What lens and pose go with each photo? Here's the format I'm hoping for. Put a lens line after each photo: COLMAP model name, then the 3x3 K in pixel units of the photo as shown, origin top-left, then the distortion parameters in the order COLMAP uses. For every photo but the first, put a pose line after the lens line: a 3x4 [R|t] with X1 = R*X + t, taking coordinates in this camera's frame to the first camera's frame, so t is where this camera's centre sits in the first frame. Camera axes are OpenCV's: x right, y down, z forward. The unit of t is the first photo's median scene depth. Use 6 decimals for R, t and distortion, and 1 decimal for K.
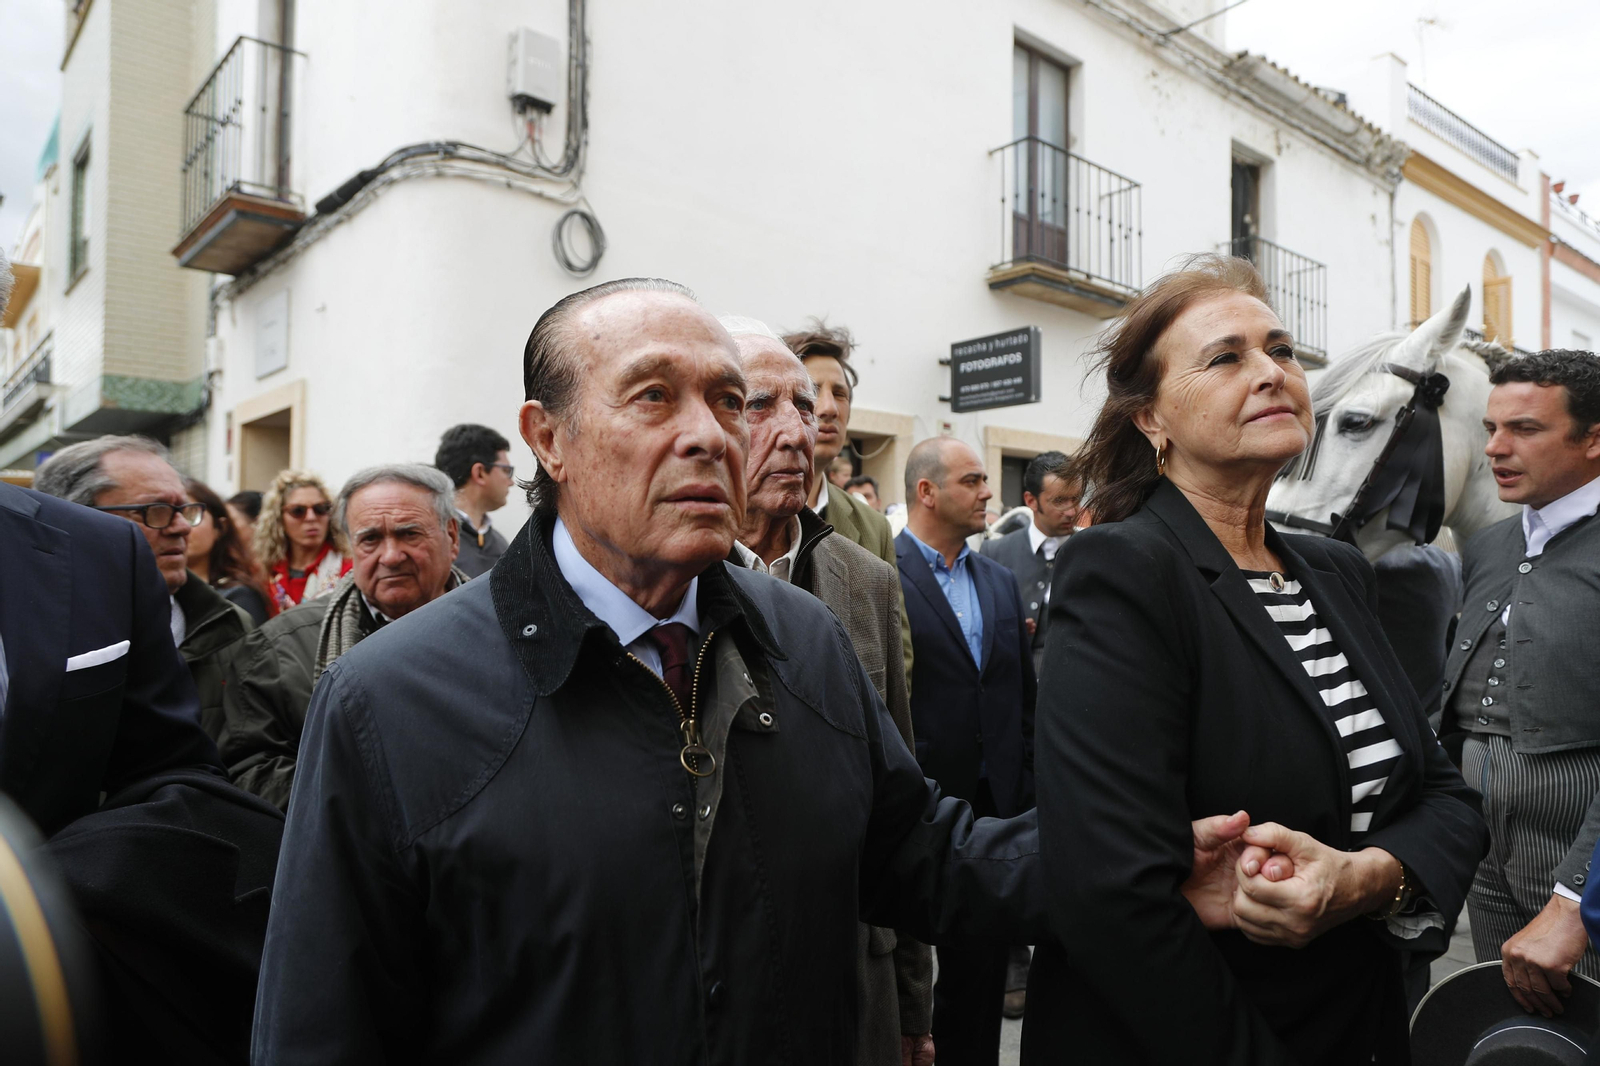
lens RADIAL K [[1035.7, 0, 800.0], [0, 1035.7, 533.0], [0, 0, 1]] dist [0.003378, 0.001224]
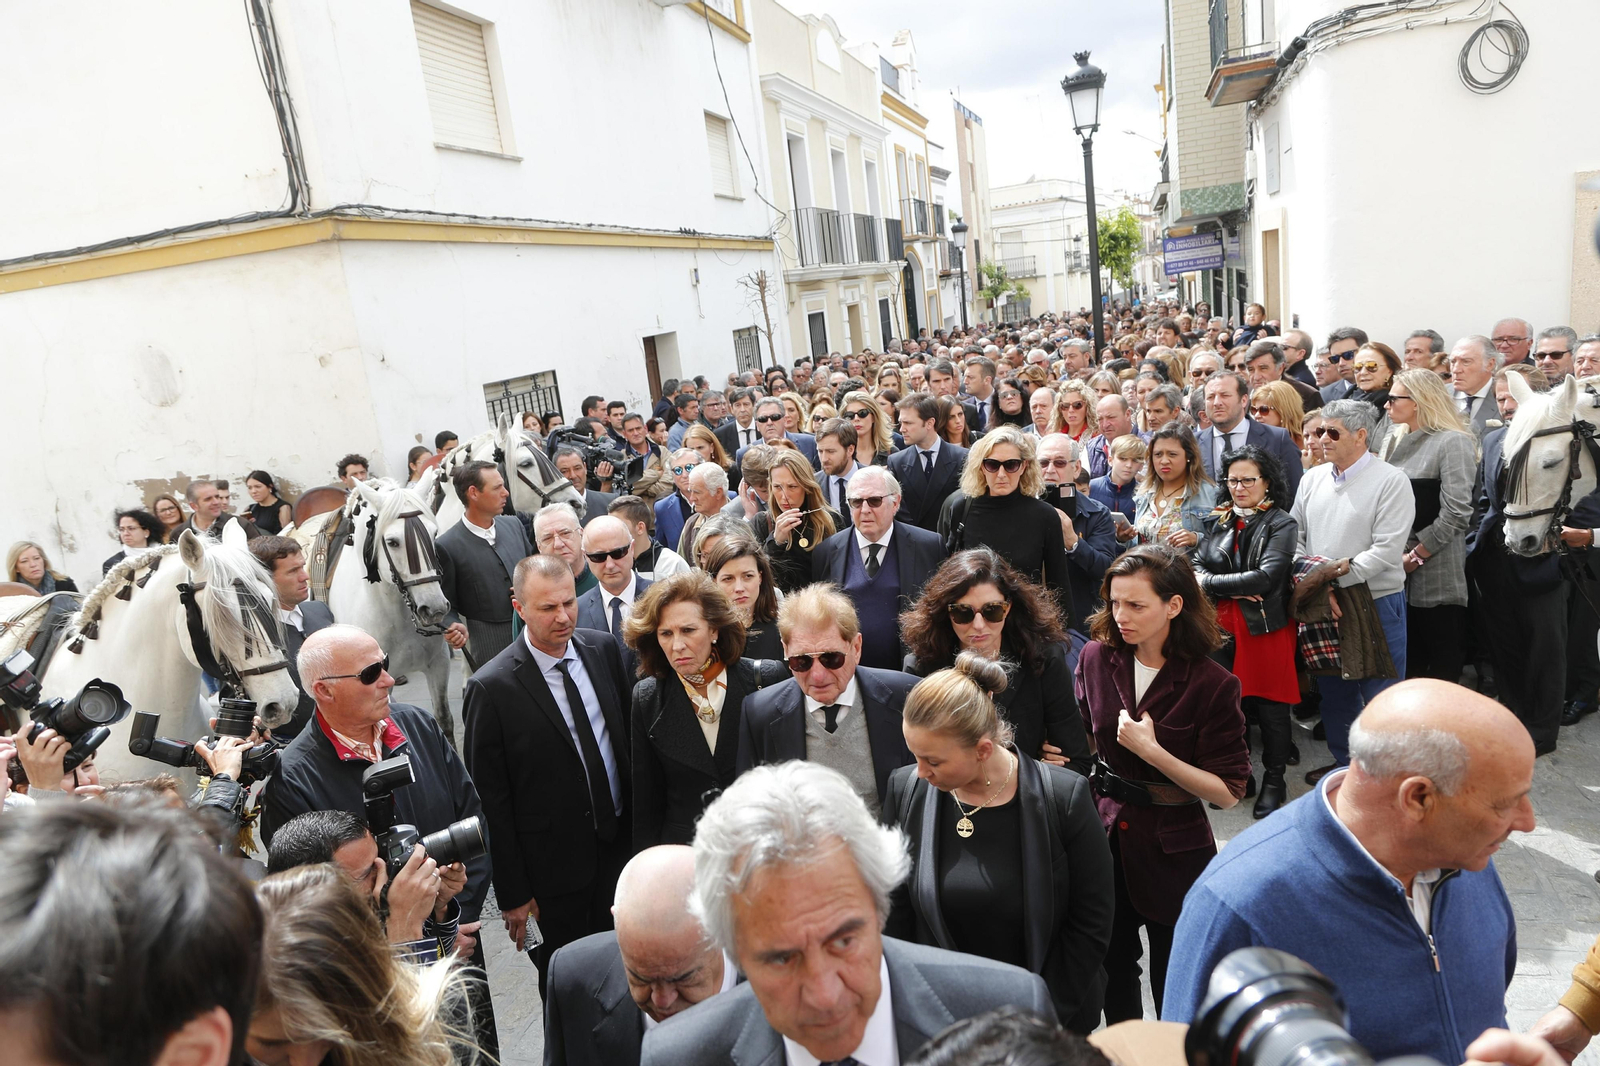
lens RADIAL K [[1070.6, 0, 800.0], [0, 1070.6, 533.0], [0, 0, 1]] dist [0.002759, -0.000597]
pose [[0.508050, 0.121713, -0.852685, 0.272921], [0.146644, 0.963290, 0.224875, -0.116129], [0.848753, -0.239289, 0.471551, -0.122856]]
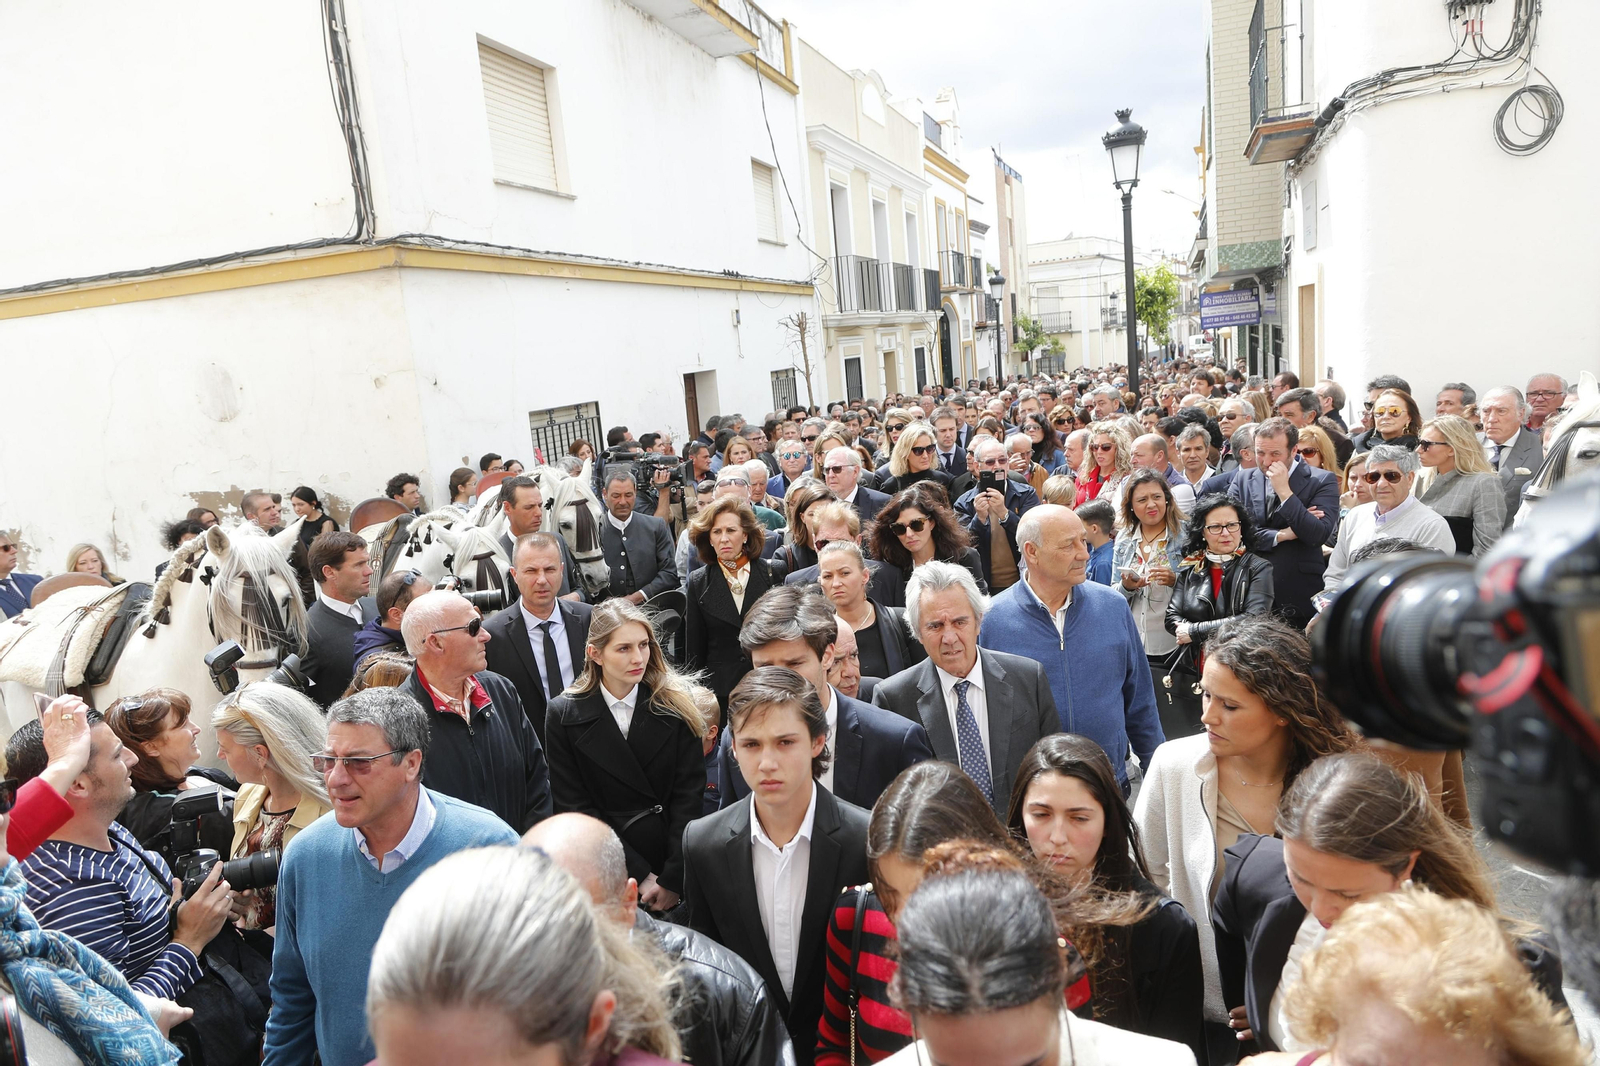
lens RADIAL K [[1070.6, 0, 800.0], [0, 1070.6, 533.0], [0, 0, 1]] dist [0.002759, -0.000597]
pose [[0.481725, 0.102188, -0.870344, 0.286027], [0.116510, 0.976892, 0.179185, -0.107198], [0.868543, -0.187722, 0.458687, -0.138506]]
